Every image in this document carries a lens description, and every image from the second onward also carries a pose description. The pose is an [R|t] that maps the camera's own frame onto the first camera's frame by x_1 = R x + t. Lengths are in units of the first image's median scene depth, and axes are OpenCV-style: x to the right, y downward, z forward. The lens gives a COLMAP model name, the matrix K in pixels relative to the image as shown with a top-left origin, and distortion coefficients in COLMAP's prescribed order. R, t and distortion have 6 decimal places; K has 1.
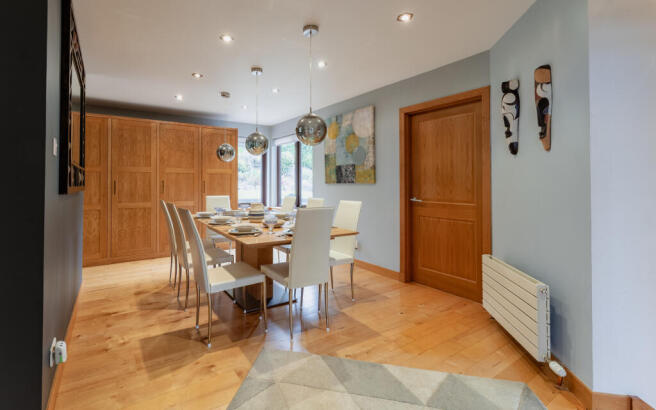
lens RADIAL K [[308.9, 0, 327.4], [0, 308.9, 180.7], [0, 0, 1]] dist [0.001255, 0.000172]
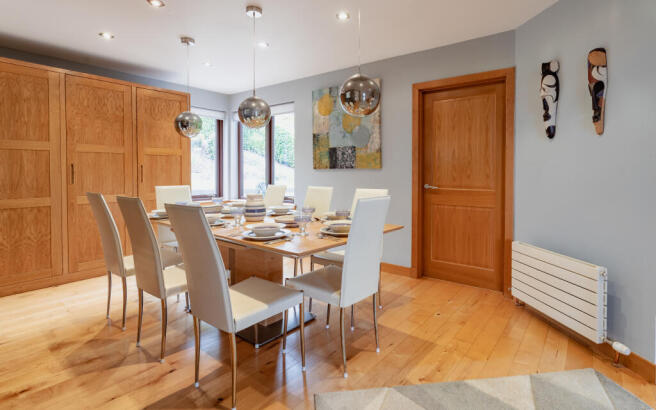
lens RADIAL K [[318.9, 0, 328.6], [0, 318.9, 179.4], [0, 0, 1]] dist [-0.001349, -0.000438]
pose [[0.936338, -0.007515, 0.351020, -0.330802], [-0.002838, 0.999576, 0.028970, 0.014465], [-0.351089, -0.028121, 0.935920, 0.235353]]
